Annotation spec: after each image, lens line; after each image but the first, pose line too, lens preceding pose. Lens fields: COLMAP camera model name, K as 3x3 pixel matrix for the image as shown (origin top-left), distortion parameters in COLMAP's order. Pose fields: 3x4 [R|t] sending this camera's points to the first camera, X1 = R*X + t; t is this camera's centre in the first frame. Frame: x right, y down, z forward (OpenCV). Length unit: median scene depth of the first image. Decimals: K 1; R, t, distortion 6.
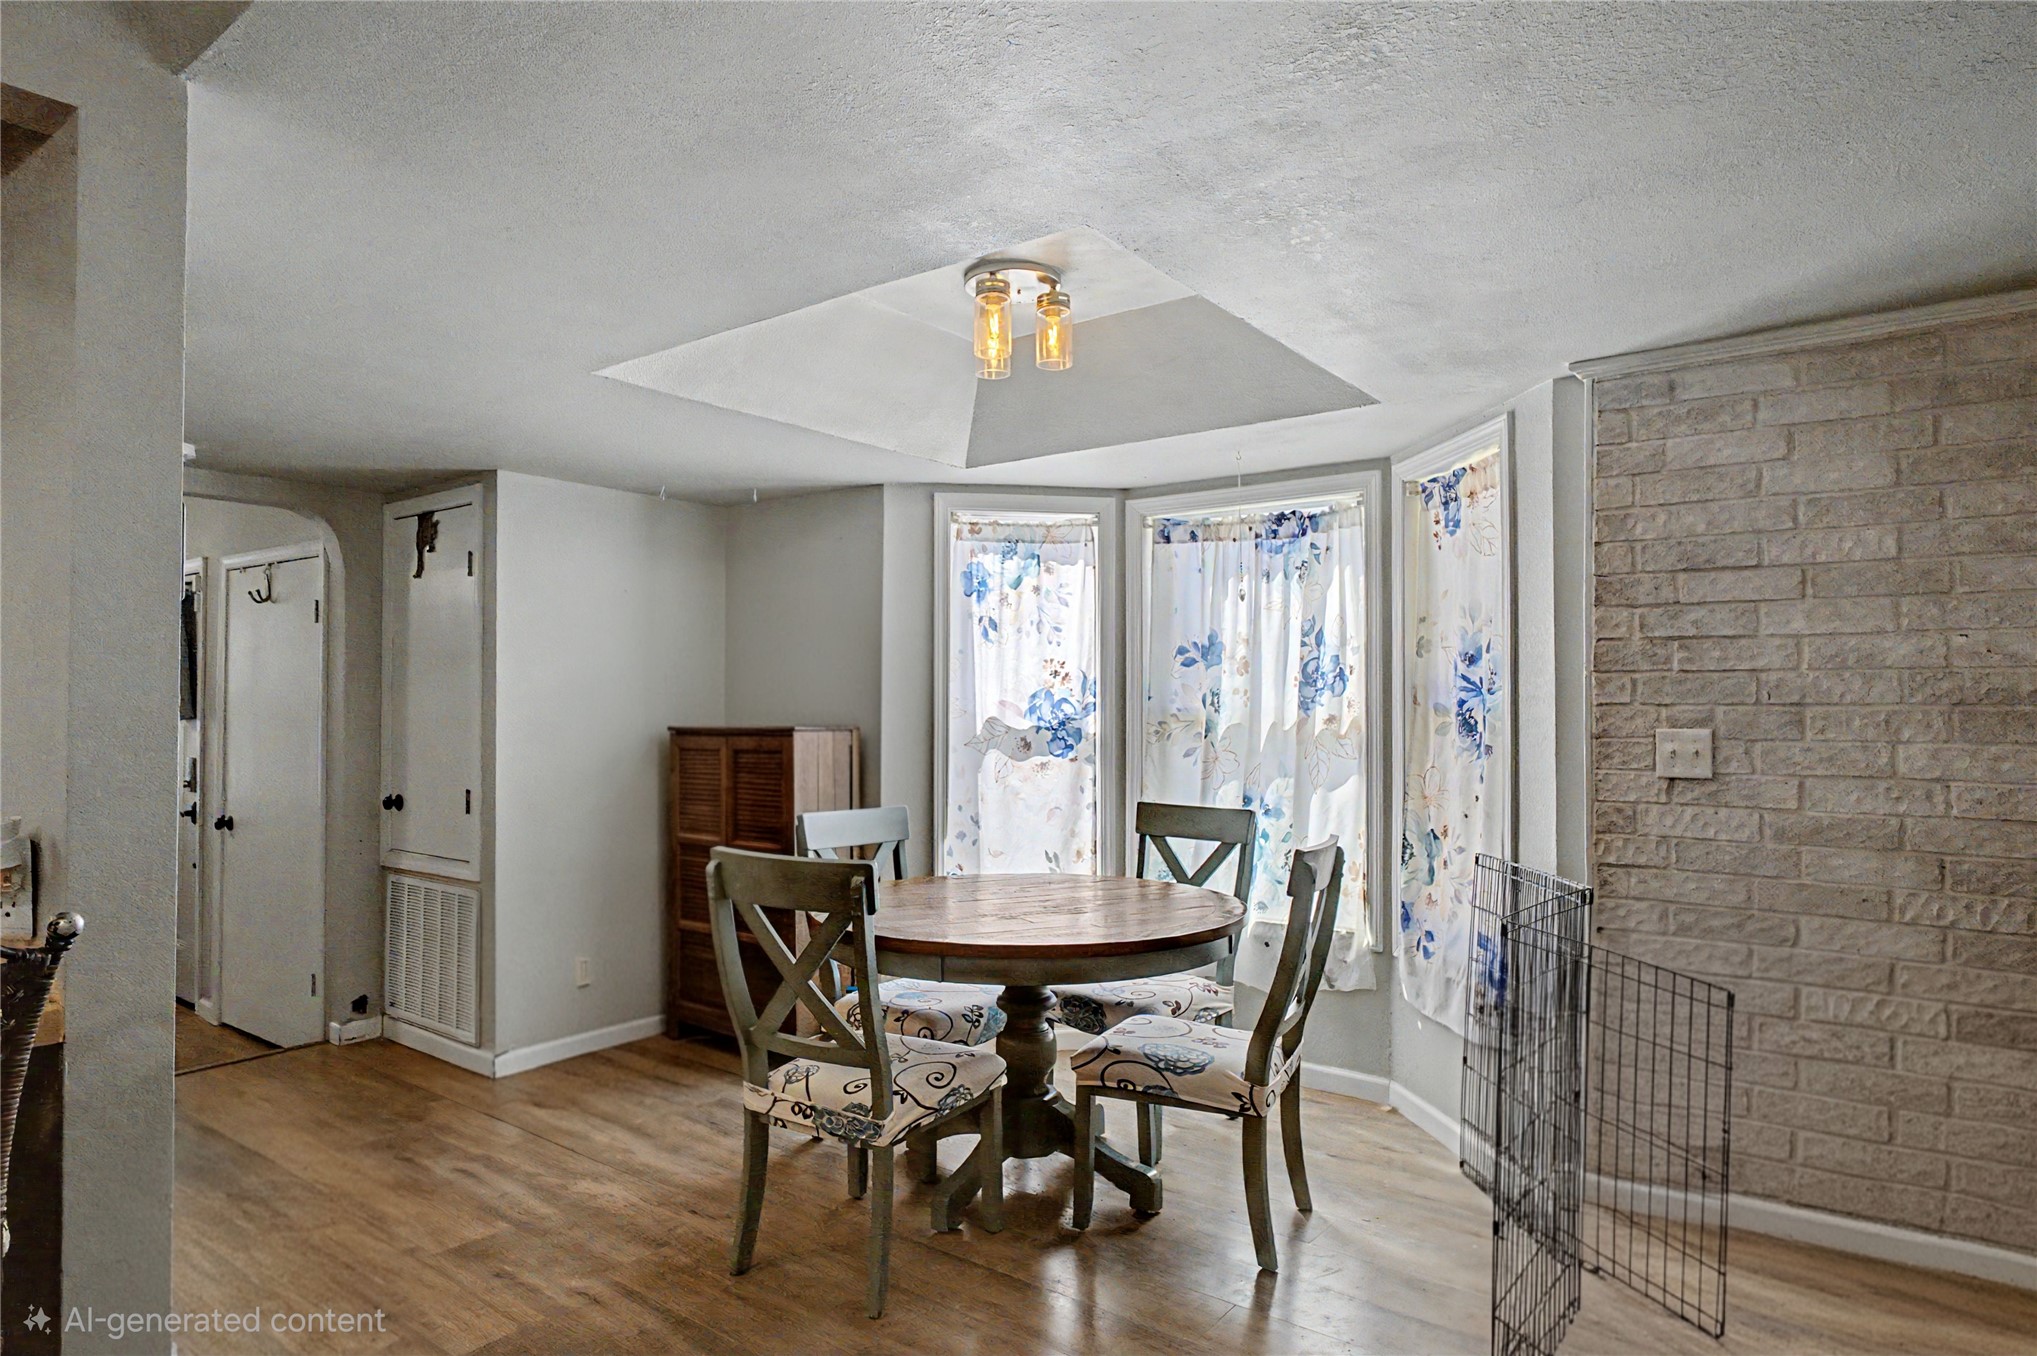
lens RADIAL K [[1173.5, 0, 1018.5], [0, 1173.5, 678.0], [0, 0, 1]] dist [0.002717, 0.002648]
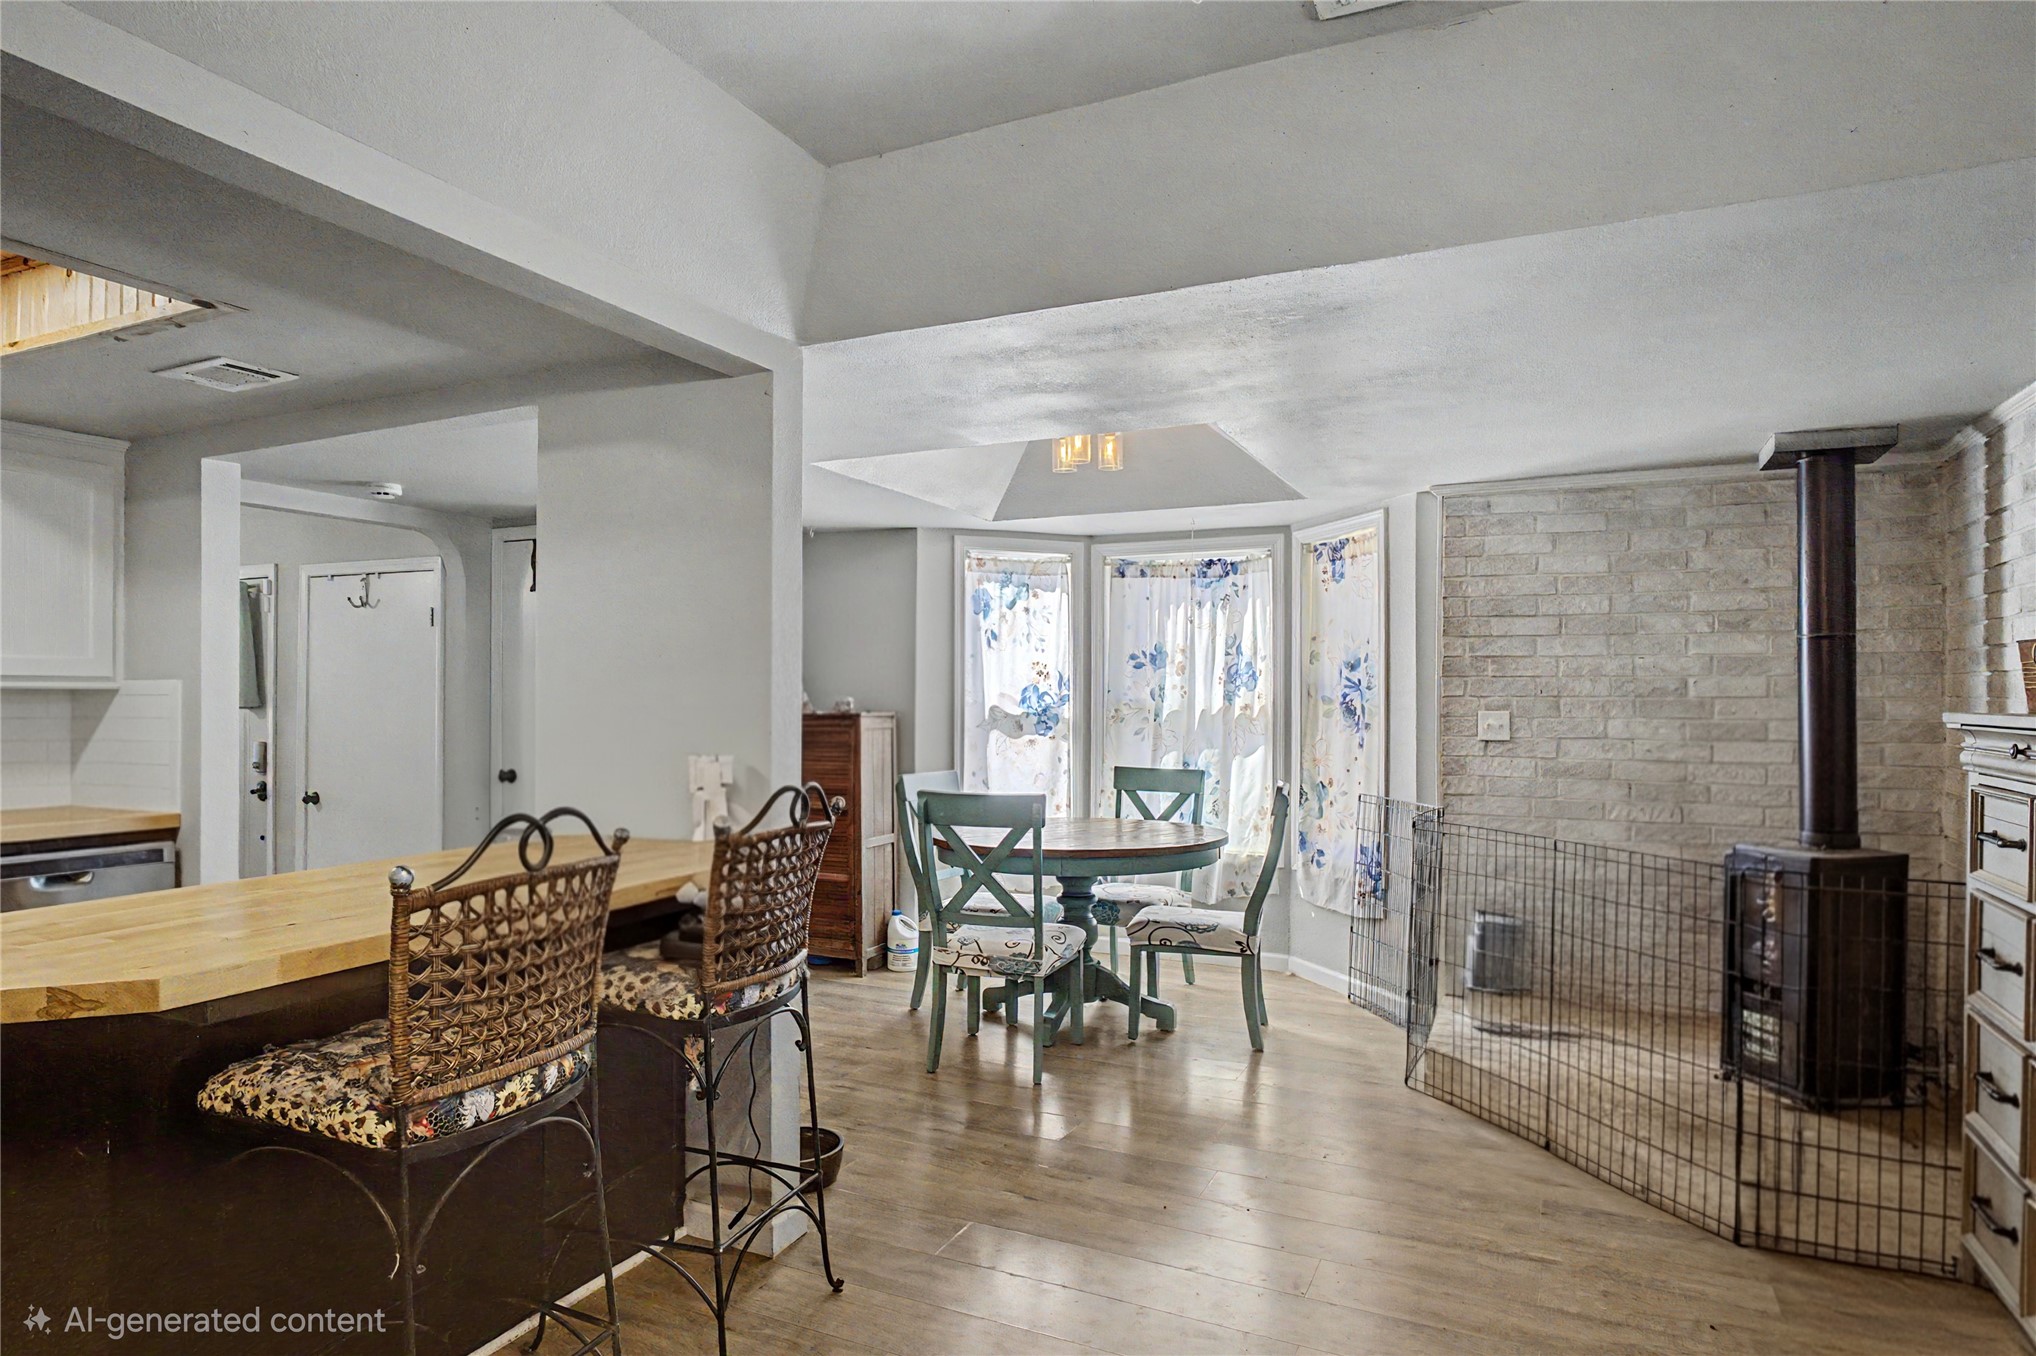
lens RADIAL K [[1172.9, 0, 1018.0], [0, 1172.9, 678.0], [0, 0, 1]] dist [0.002717, 0.002648]
pose [[0.978767, 0.005754, 0.204895, -0.306060], [-0.006779, 0.999968, 0.004299, -0.004360], [-0.204863, -0.005597, 0.978775, -0.344626]]
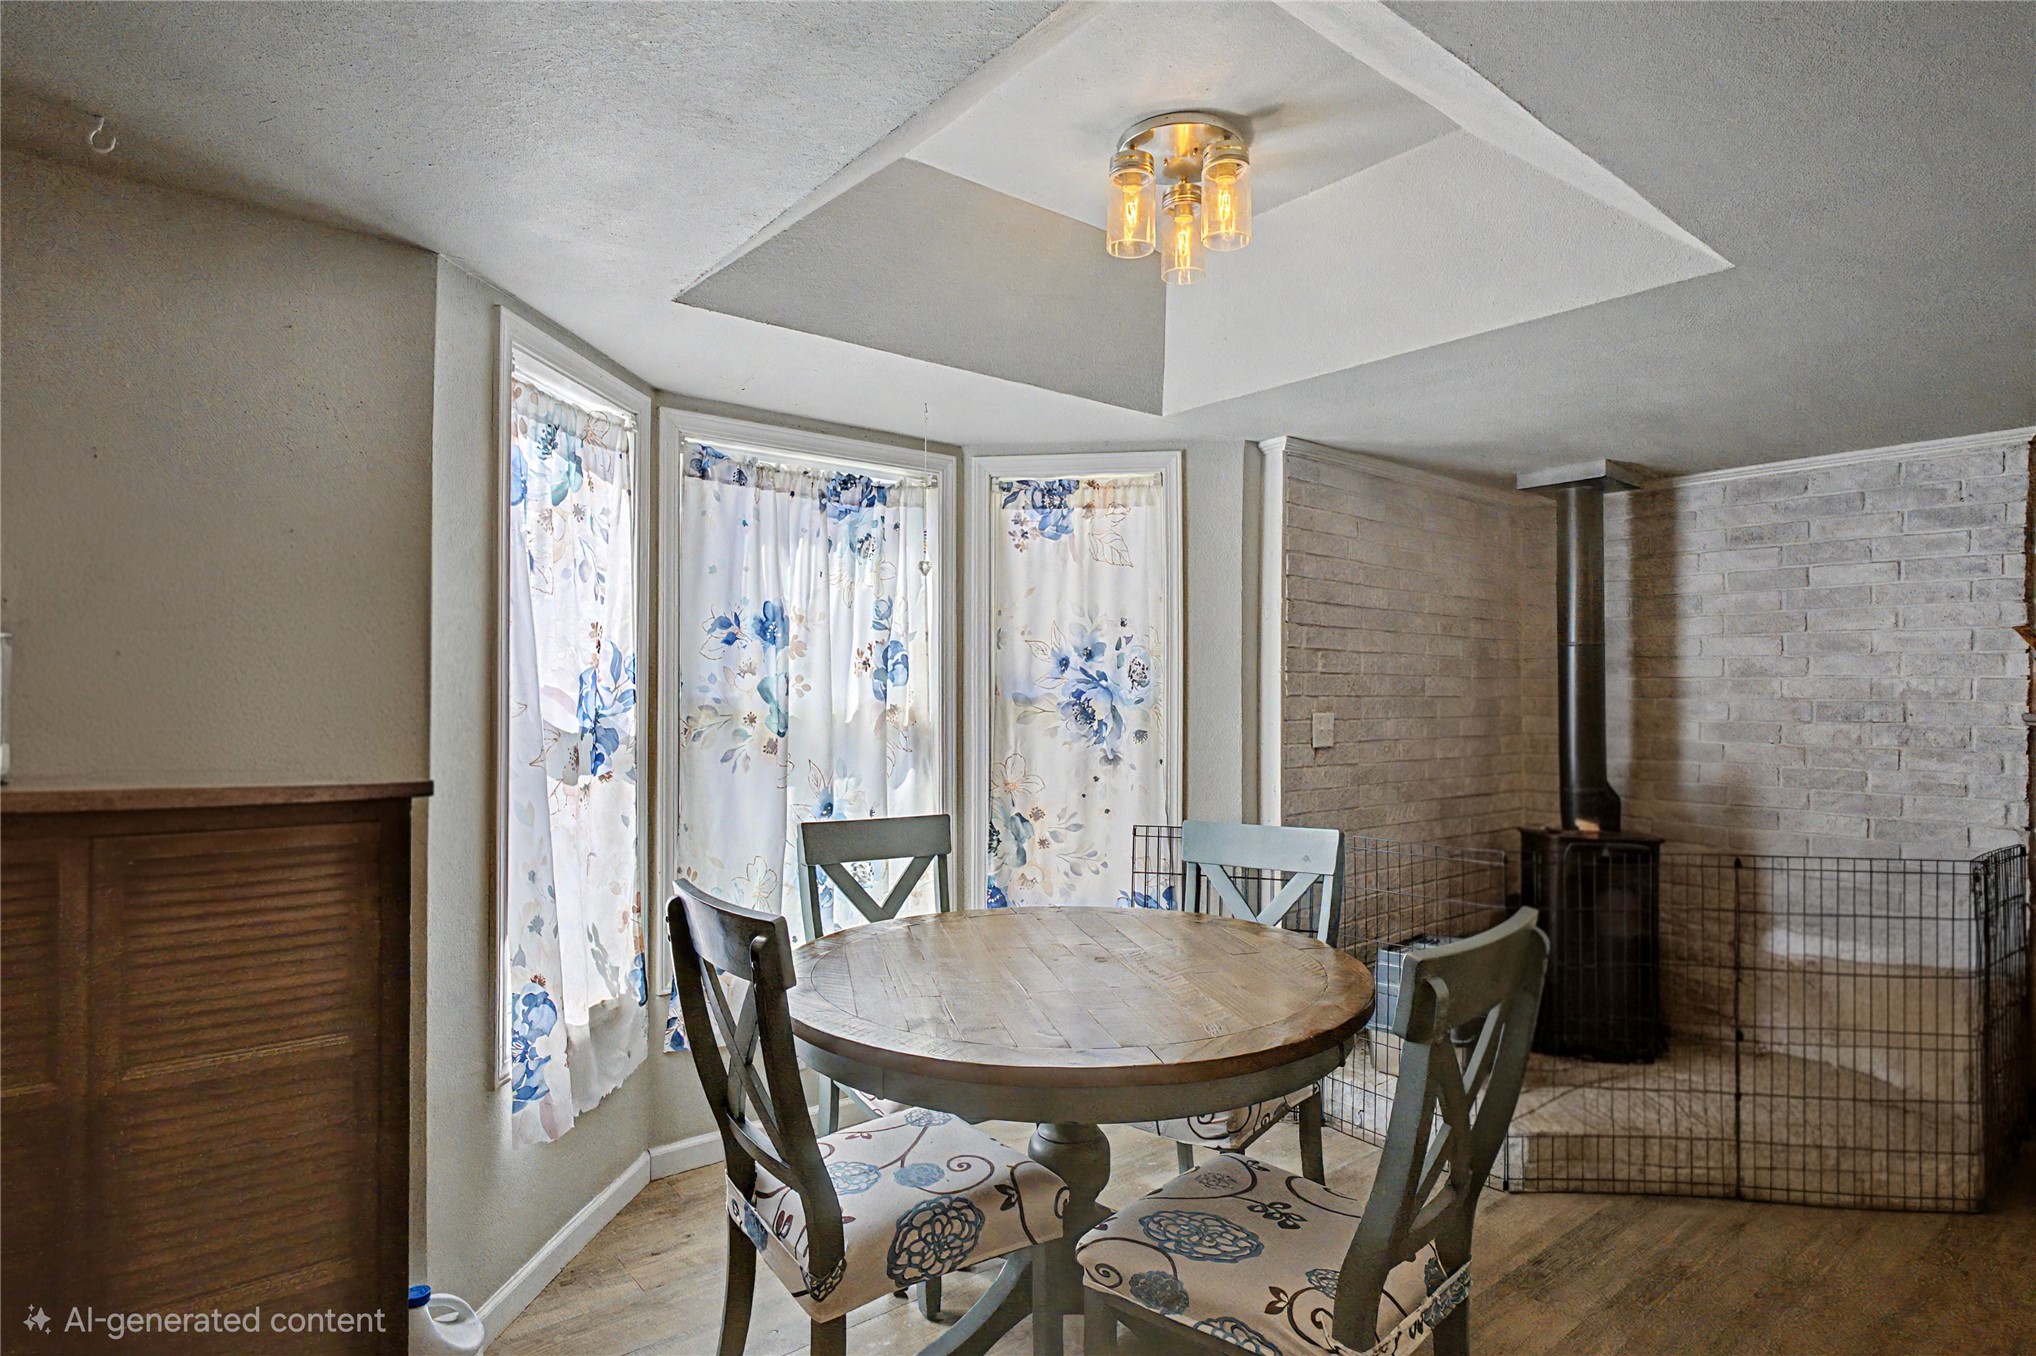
lens RADIAL K [[1072.5, 0, 1018.0], [0, 1072.5, 678.0], [0, 0, 1]] dist [-0.002222, -0.025902]
pose [[0.254976, 0.013282, 0.966856, -0.550333], [-0.027528, 0.999600, -0.006472, 0.013048], [-0.966555, -0.024965, 0.255240, 0.717926]]
